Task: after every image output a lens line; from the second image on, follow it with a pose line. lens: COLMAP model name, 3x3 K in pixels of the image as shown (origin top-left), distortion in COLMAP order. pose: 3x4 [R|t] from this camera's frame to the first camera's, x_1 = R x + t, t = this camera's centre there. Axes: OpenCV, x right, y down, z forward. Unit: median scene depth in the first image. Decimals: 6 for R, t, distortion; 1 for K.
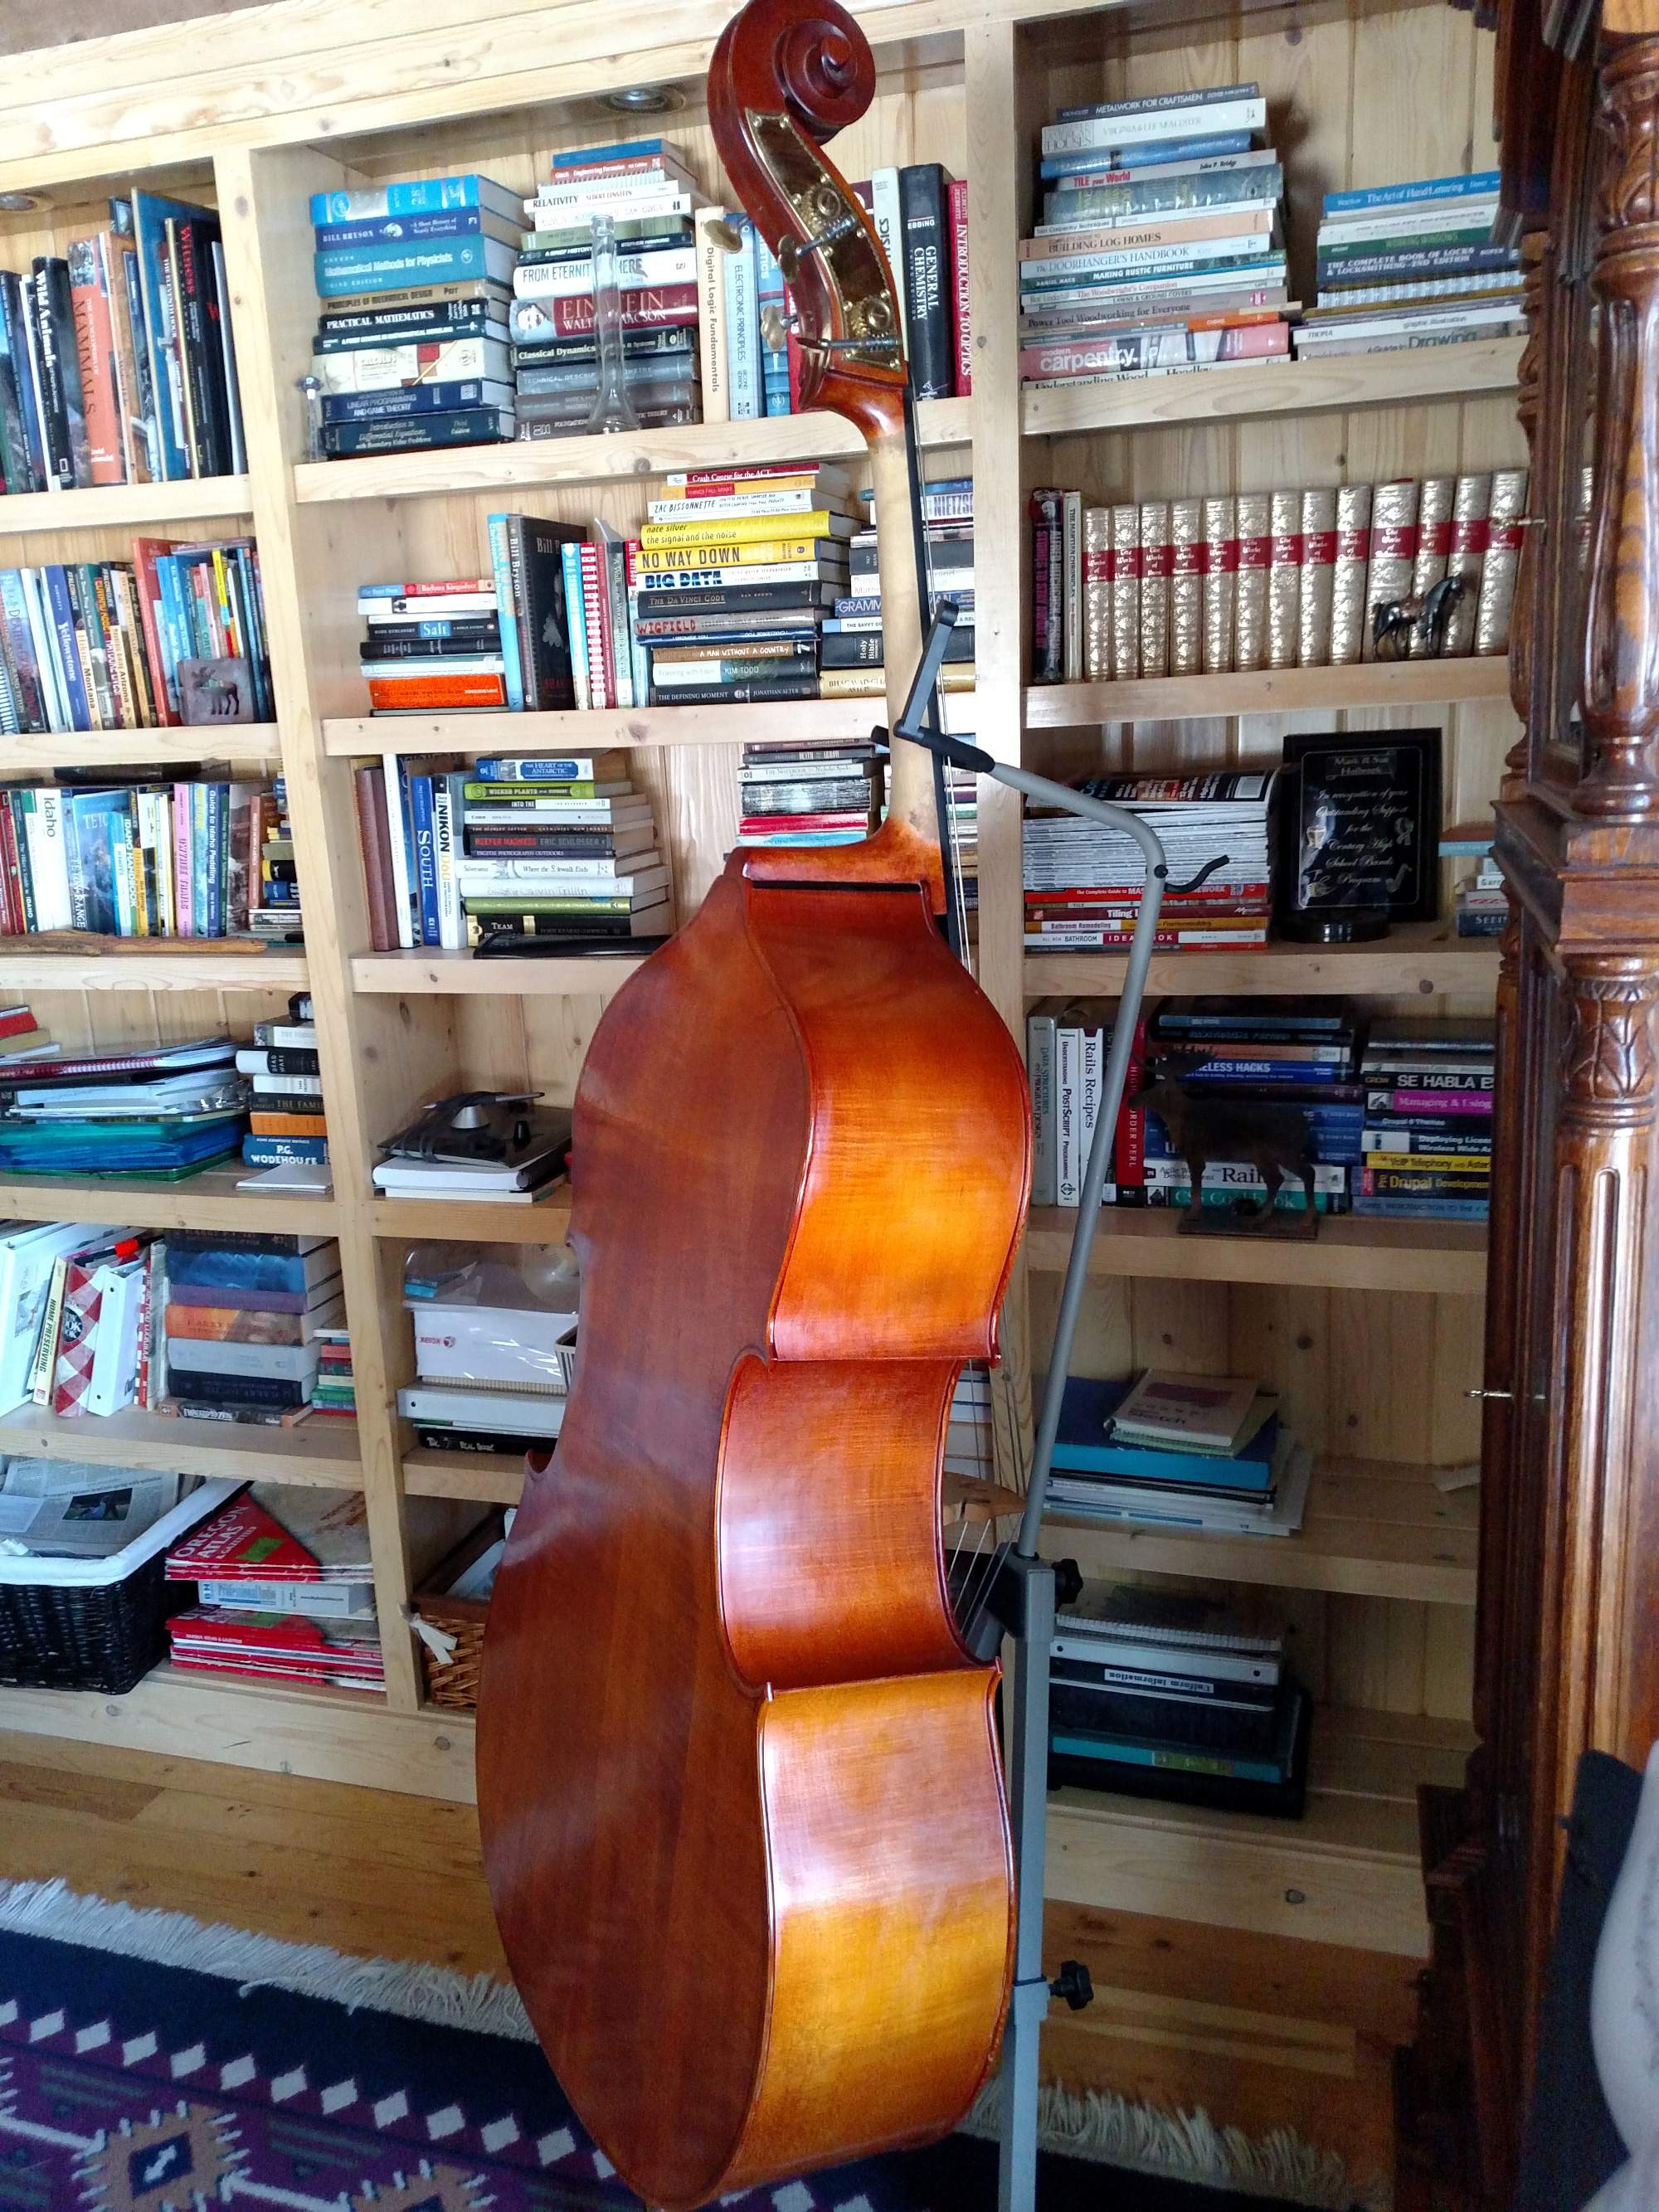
lens RADIAL K [[1786.4, 0, 789.8], [0, 1786.4, 1099.7], [0, 0, 1]] dist [0.022929, -0.052874]
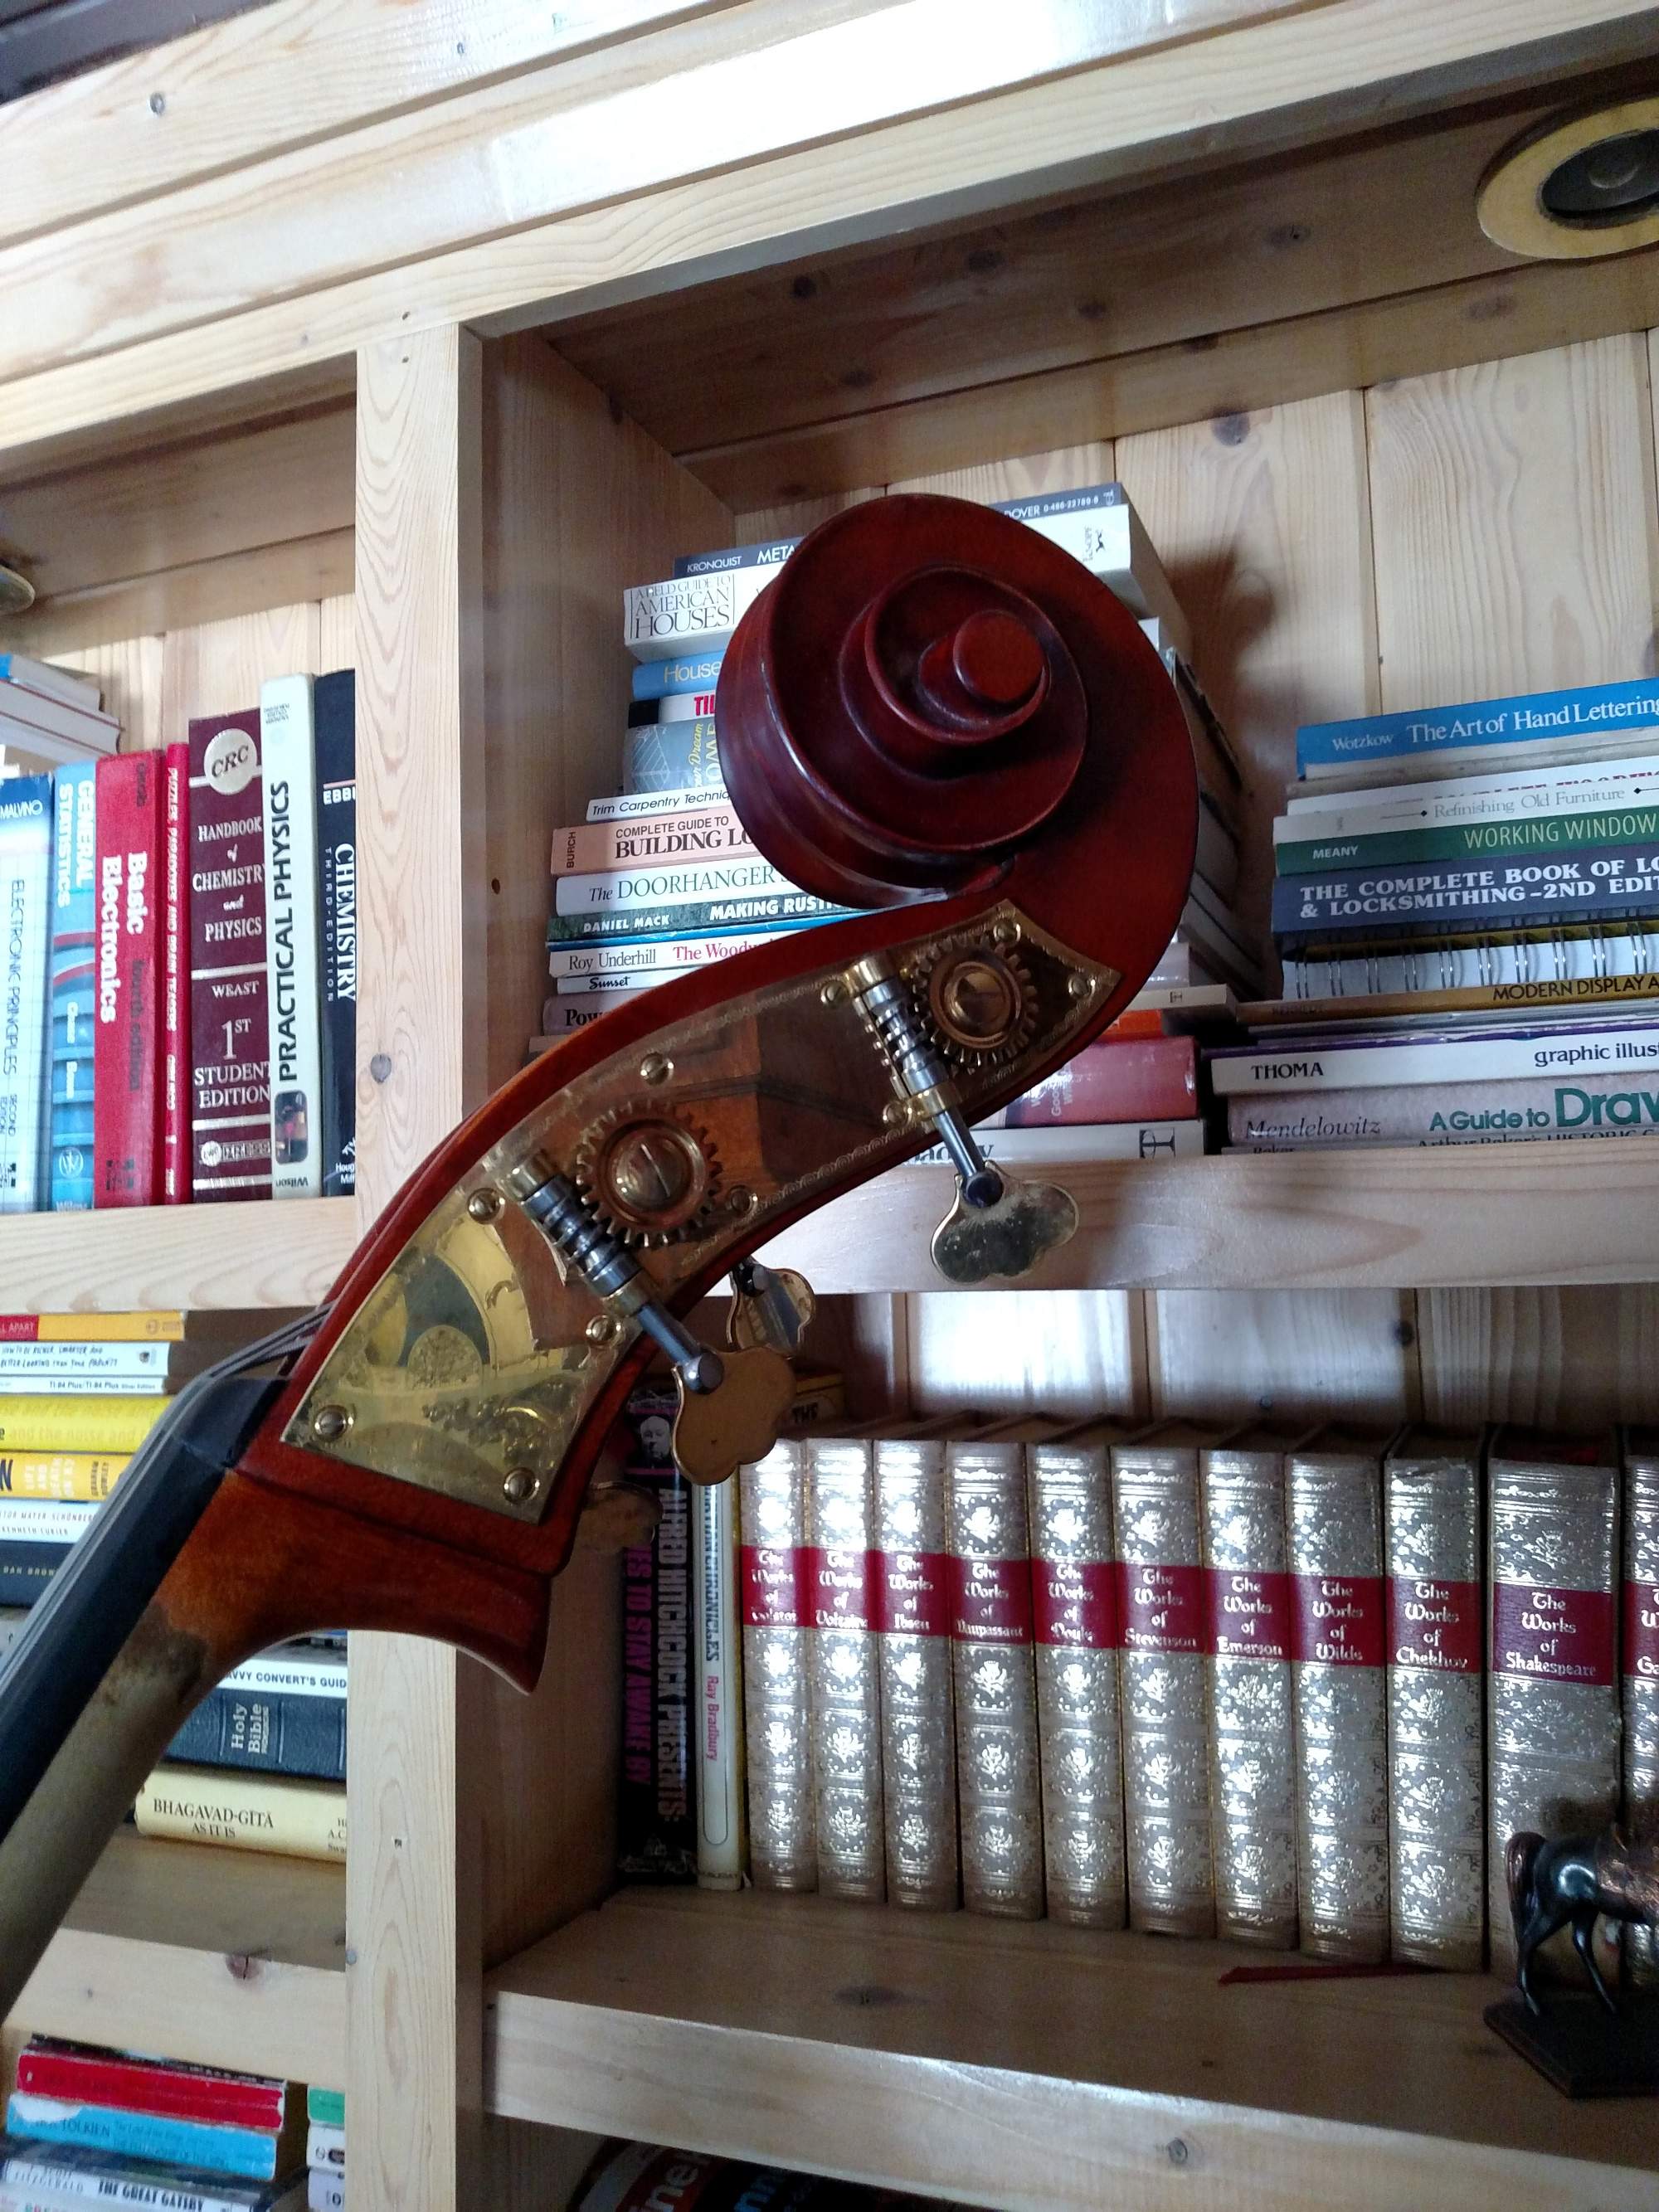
lens RADIAL K [[1786.4, 0, 821.3], [0, 1786.4, 1093.8], [0, 0, 1]] dist [0.022929, -0.052874]
pose [[0.997477, 0.020304, -0.068019, 0.214433], [-0.040944, 0.947327, -0.317640, -0.289665], [0.057987, 0.319623, 0.945769, 0.623927]]
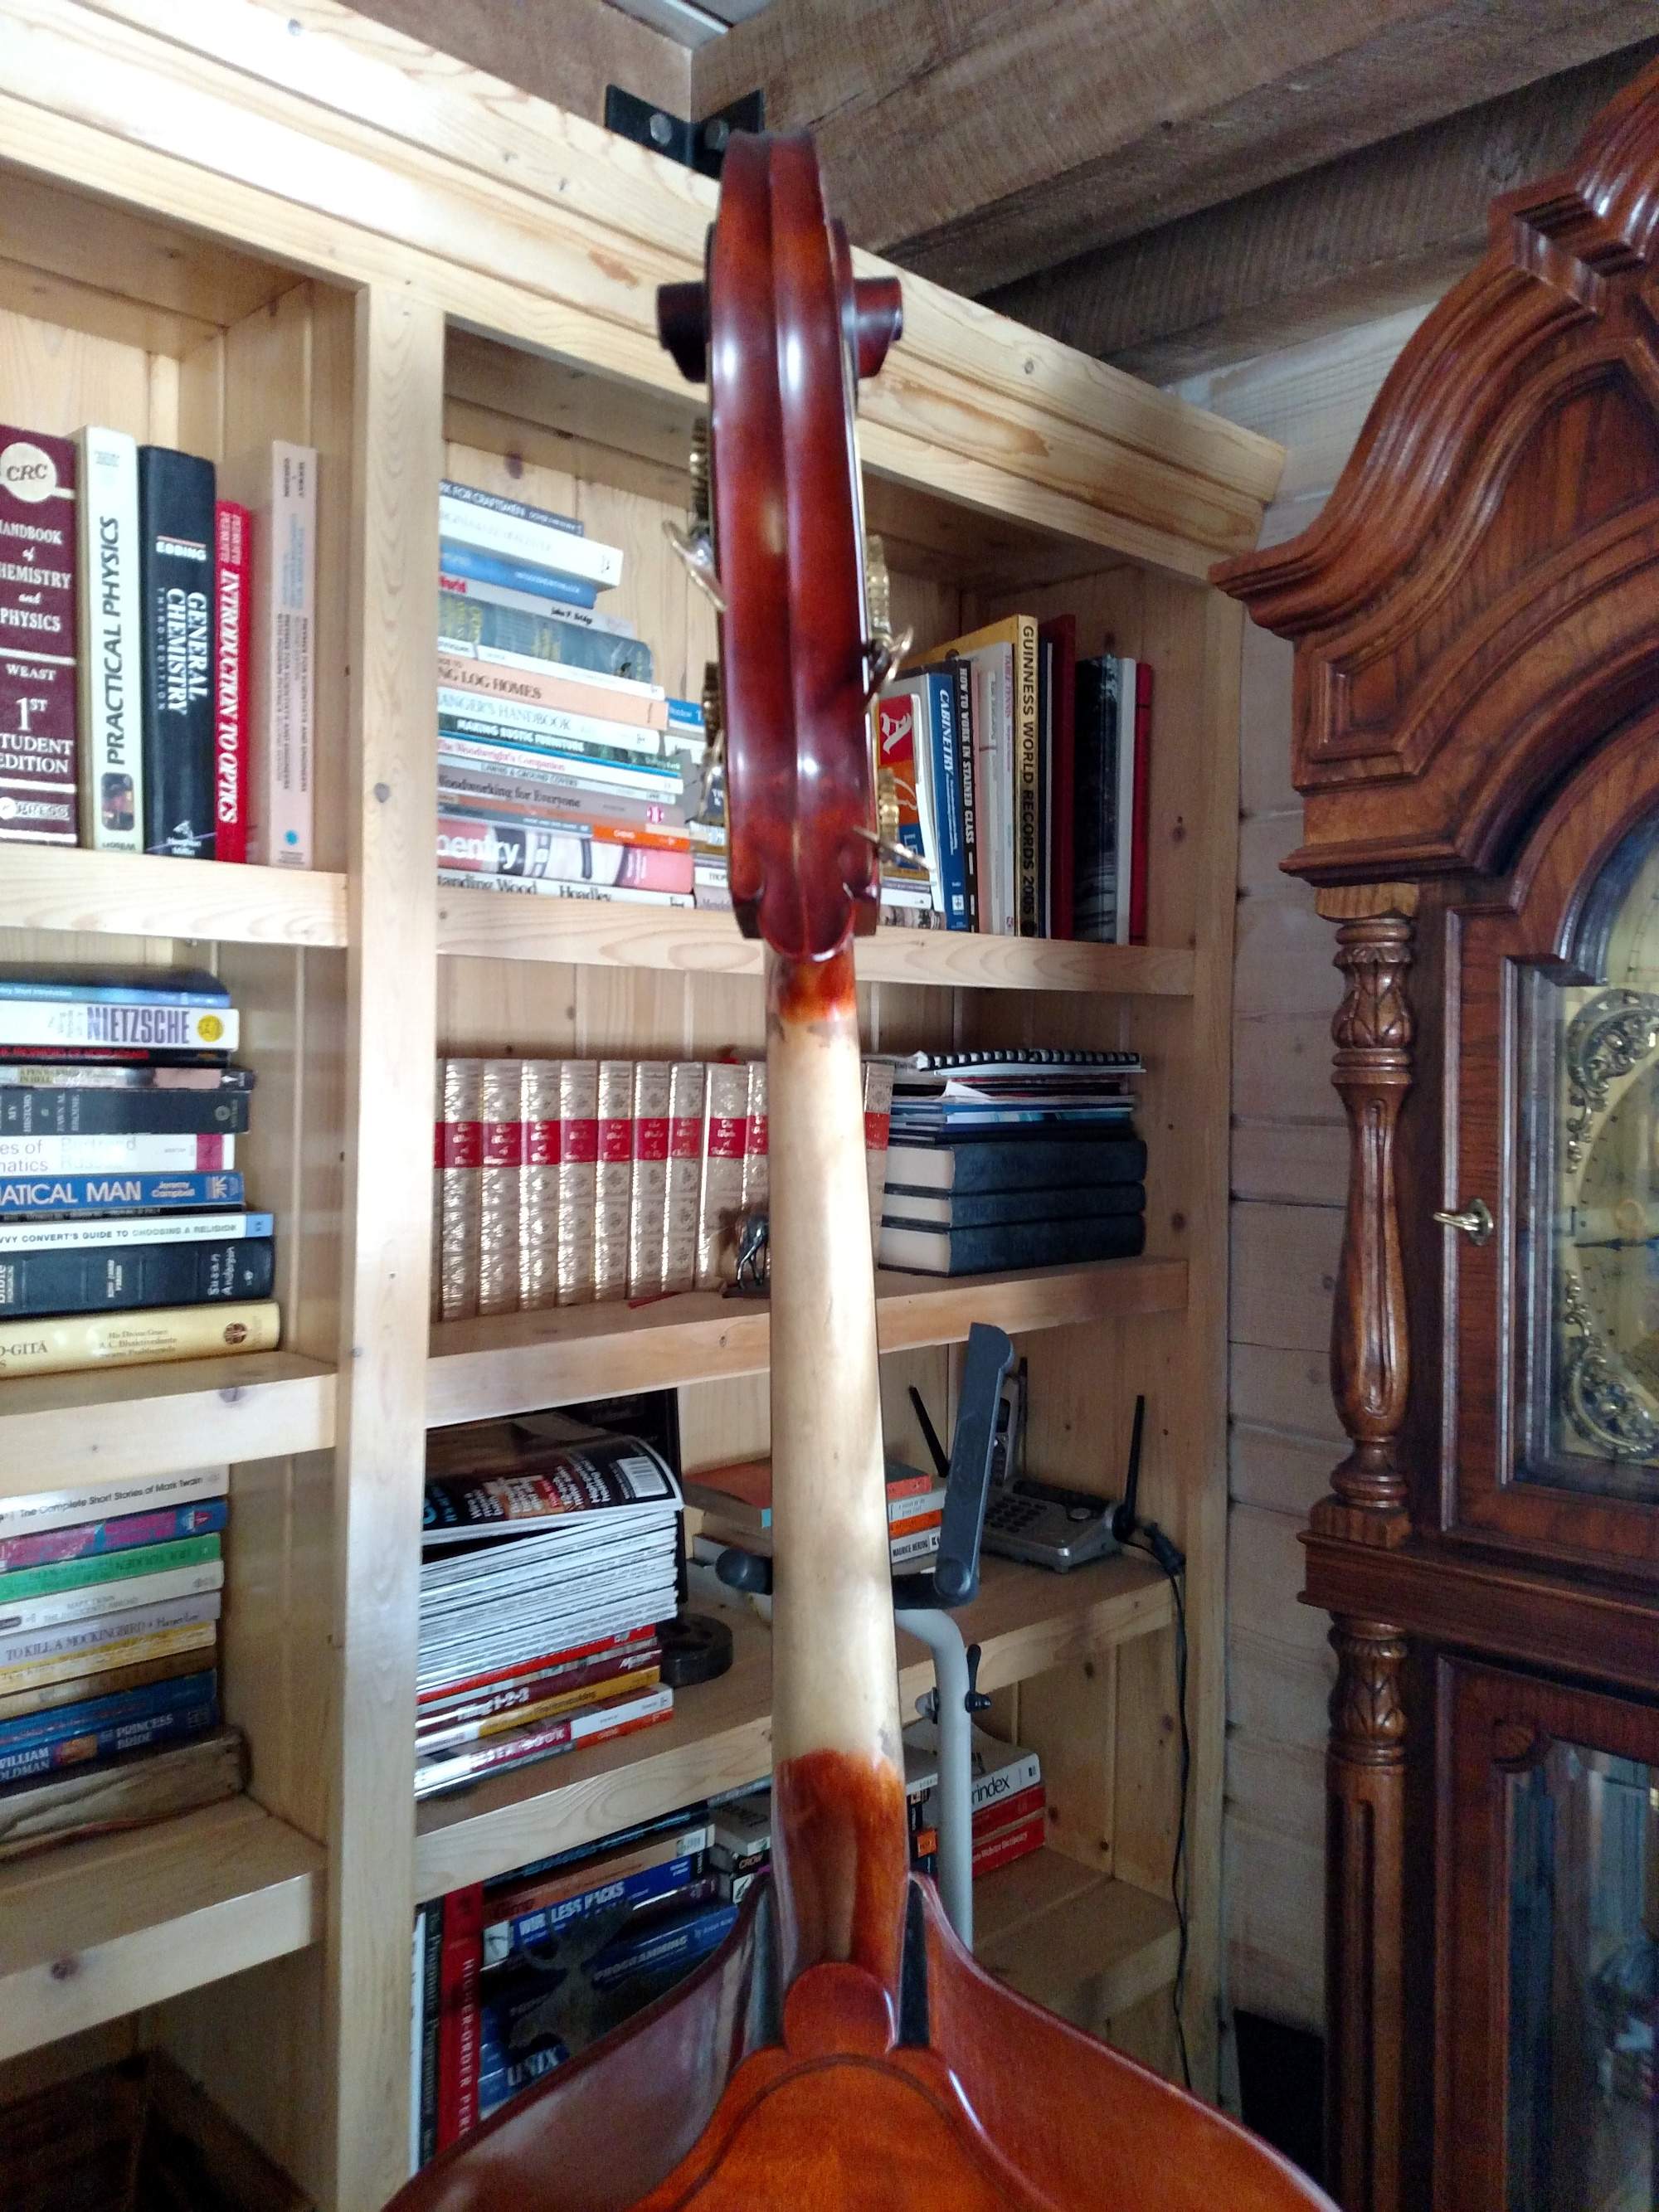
lens RADIAL K [[1786.4, 0, 825.3], [0, 1786.4, 1091.1], [0, 0, 1]] dist [0.022929, -0.052874]
pose [[0.482960, 0.054060, 0.873972, -0.314079], [0.151800, 0.977811, -0.144368, -0.215773], [-0.862384, 0.202393, 0.464037, 0.606259]]
